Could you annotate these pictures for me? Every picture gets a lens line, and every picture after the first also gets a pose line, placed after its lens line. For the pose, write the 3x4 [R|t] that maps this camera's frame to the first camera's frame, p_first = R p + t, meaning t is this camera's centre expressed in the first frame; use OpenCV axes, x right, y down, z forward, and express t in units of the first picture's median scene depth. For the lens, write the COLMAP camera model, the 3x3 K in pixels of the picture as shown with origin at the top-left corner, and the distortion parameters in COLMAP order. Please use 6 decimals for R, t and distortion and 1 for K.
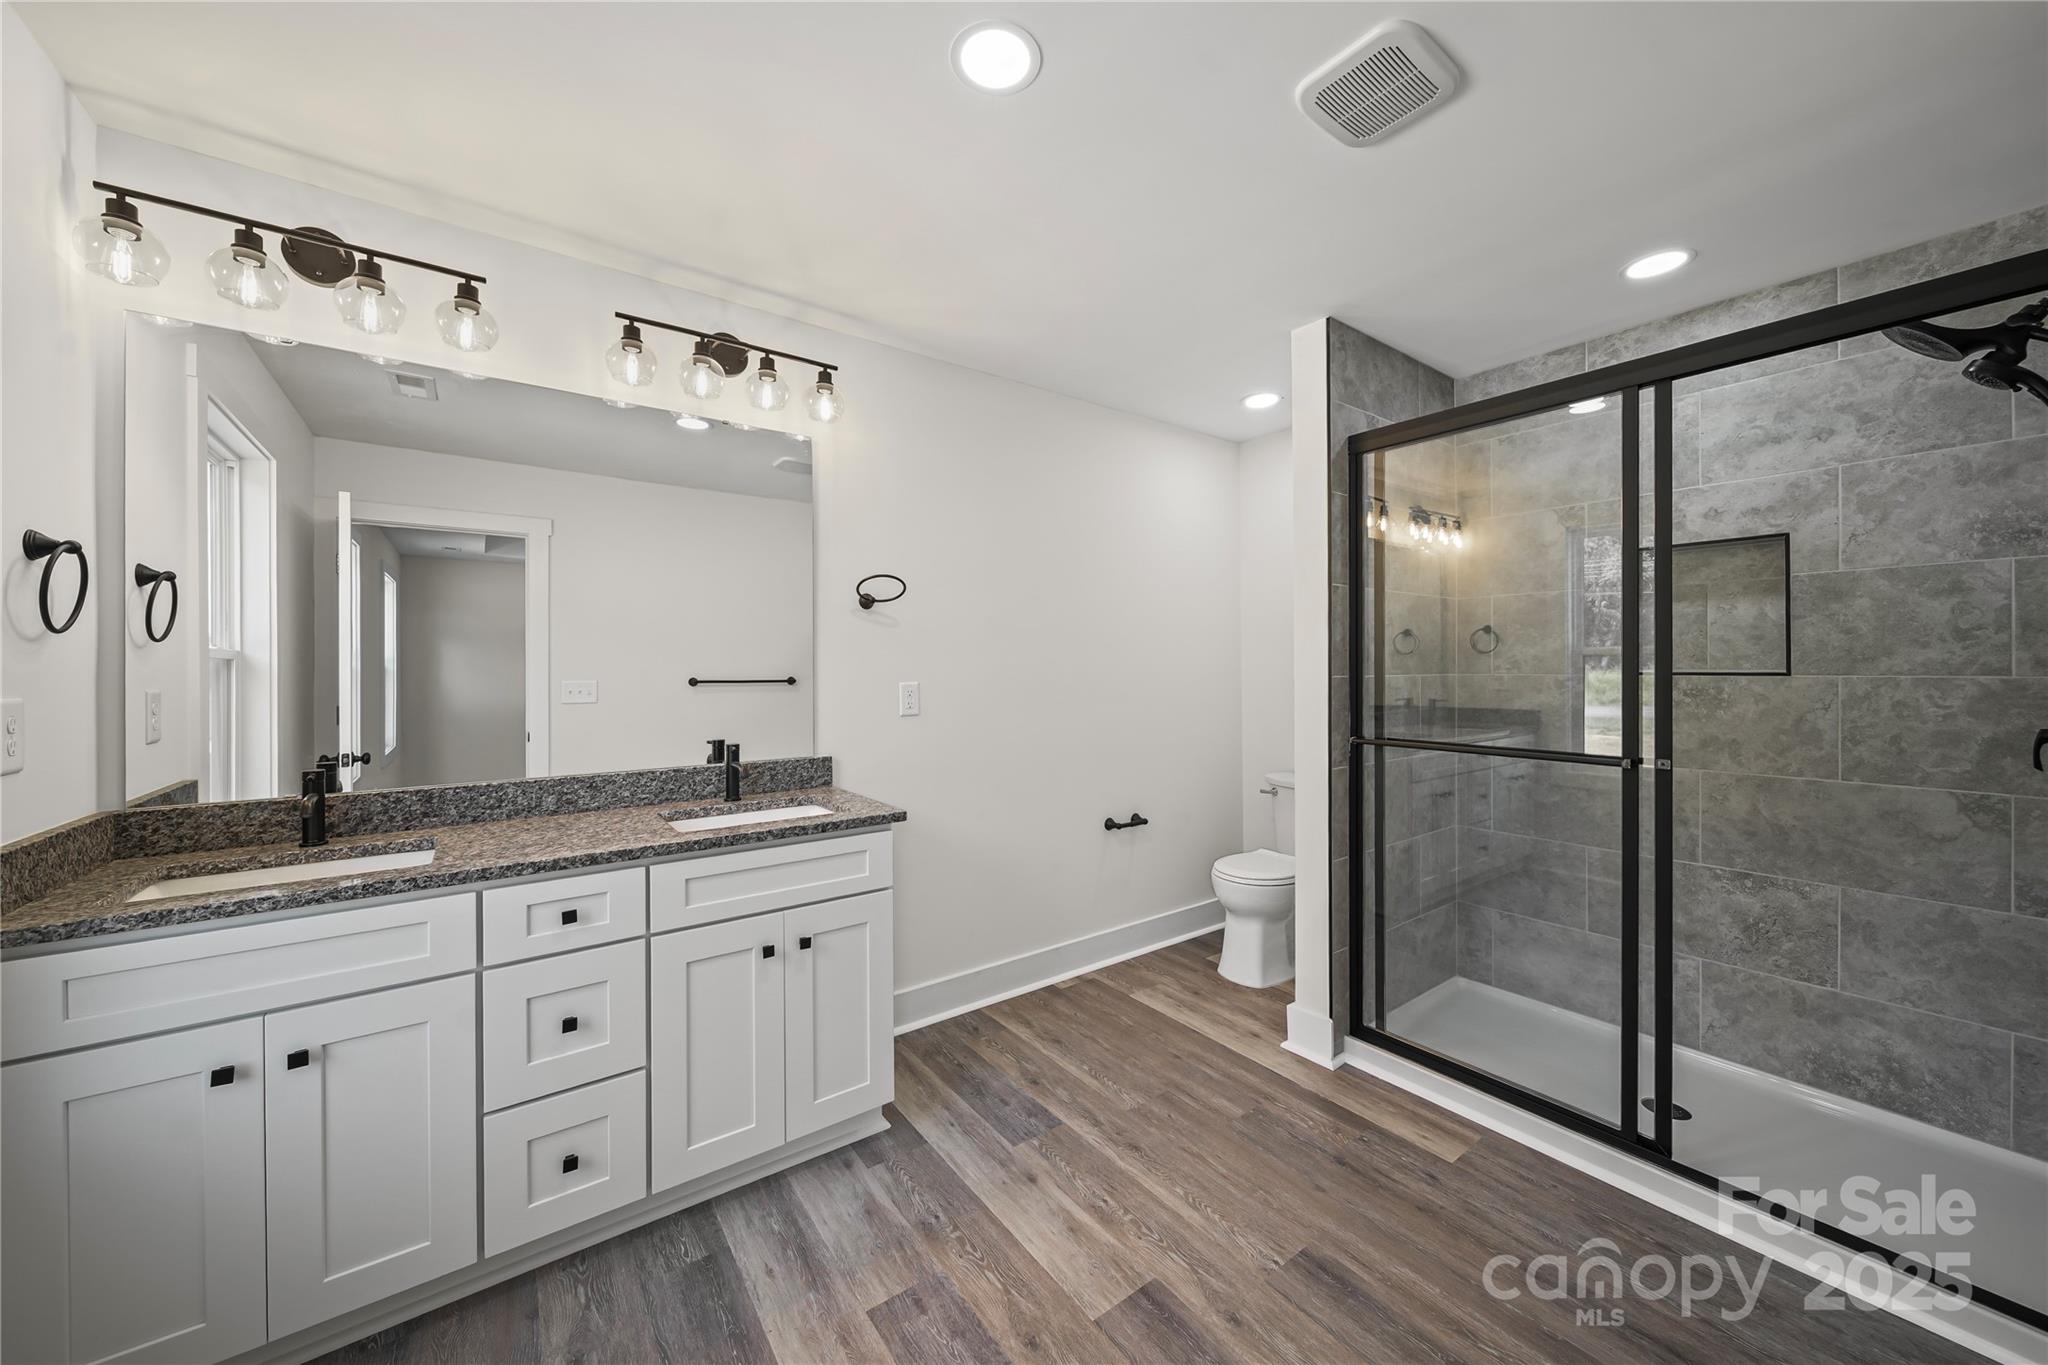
lens RADIAL K [[731.9, 0, 1022.8], [0, 731.9, 676.0], [0, 0, 1]] dist [-0.004549, -0.000738]
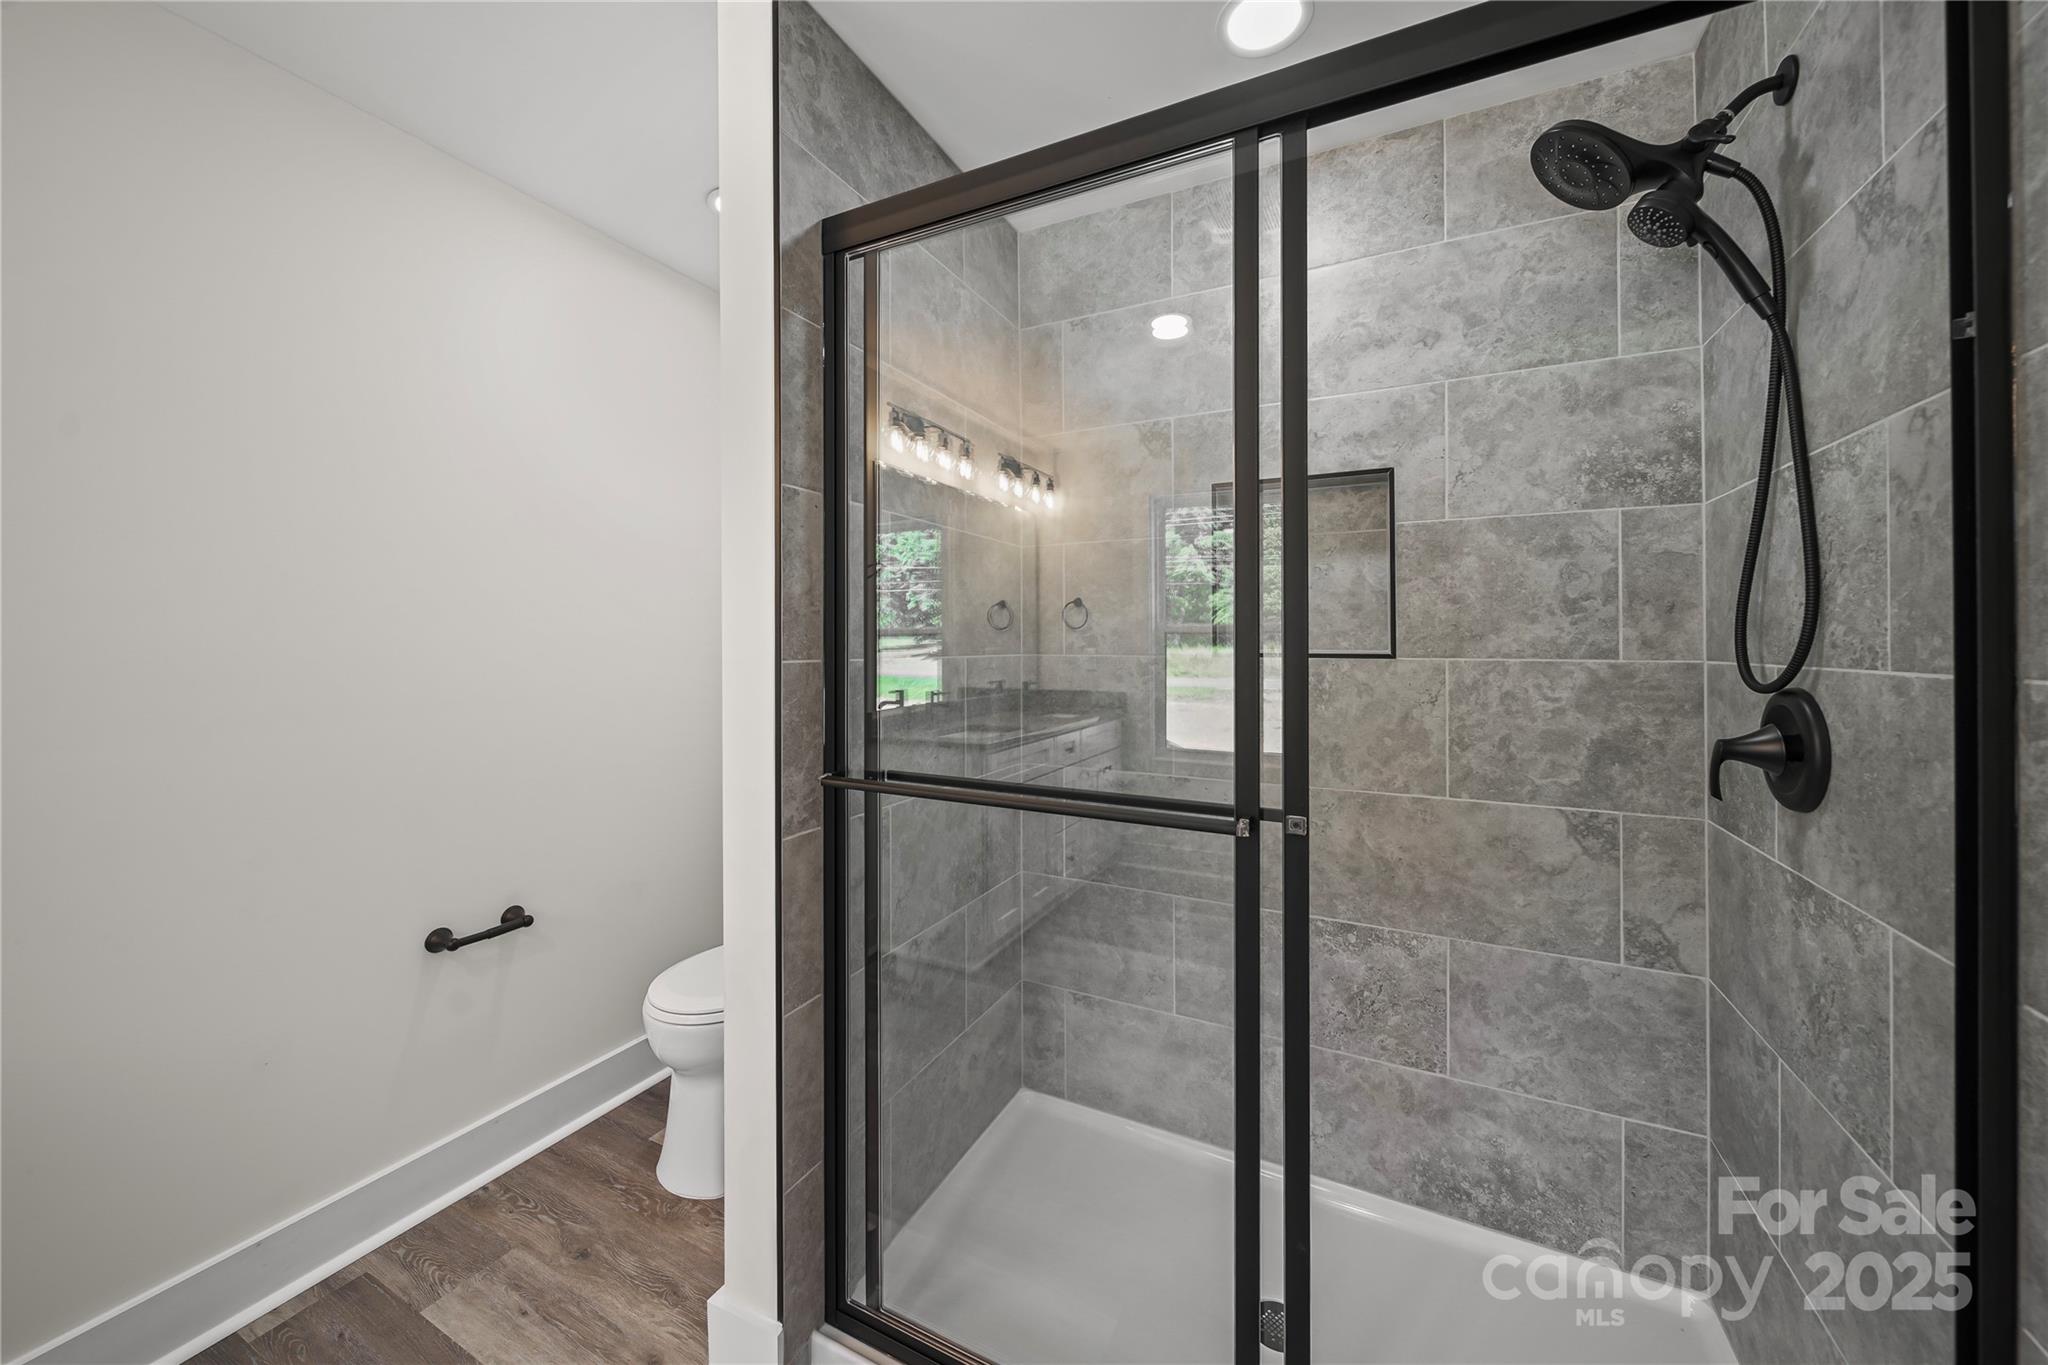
lens RADIAL K [[731.9, 0, 1023.4], [0, 731.9, 643.7], [0, 0, 1]] dist [-0.004549, -0.000738]
pose [[0.892484, 0.005295, 0.451048, 0.374072], [-0.000393, 0.999940, -0.010961, -0.006941], [-0.451079, 0.009606, 0.892432, 0.501433]]
